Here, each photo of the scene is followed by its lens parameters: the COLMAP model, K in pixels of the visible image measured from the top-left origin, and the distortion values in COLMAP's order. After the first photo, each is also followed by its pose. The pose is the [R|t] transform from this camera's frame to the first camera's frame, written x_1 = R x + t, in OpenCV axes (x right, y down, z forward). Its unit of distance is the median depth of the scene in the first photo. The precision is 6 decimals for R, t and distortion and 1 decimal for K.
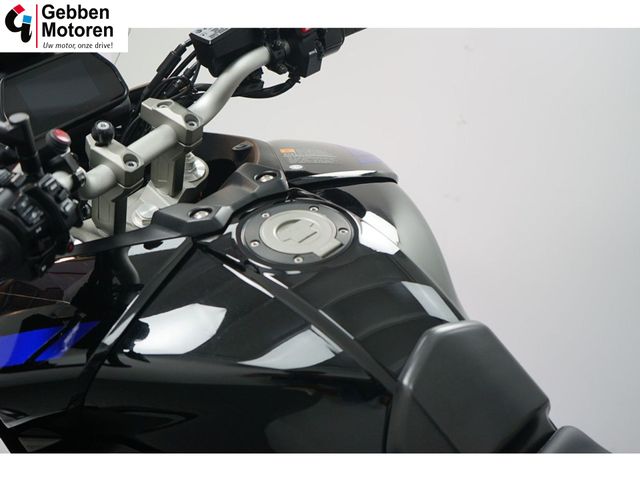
lens RADIAL K [[919.5, 0, 320.2], [0, 919.5, 239.5], [0, 0, 1]] dist [-0.047491, 0.000000]
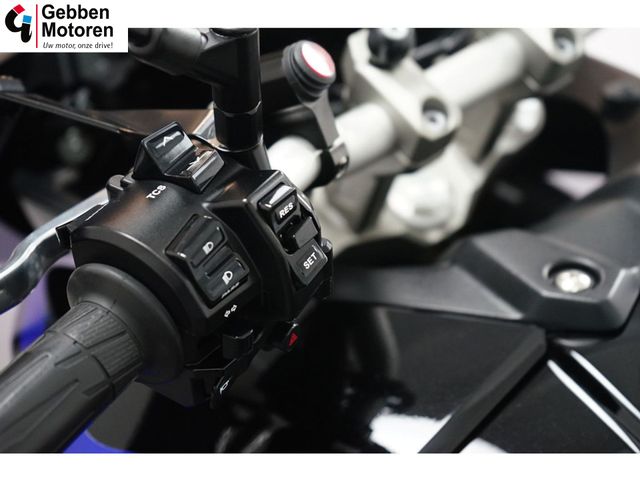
lens RADIAL K [[1026.9, 0, 320.3], [0, 1026.9, 241.0], [0, 0, 1]] dist [0.033499, 0.000000]
pose [[0.962409, 0.231955, -0.141304, -0.195600], [-0.204933, 0.961577, 0.182680, -0.120689], [0.178248, -0.146855, 0.972965, 0.525198]]
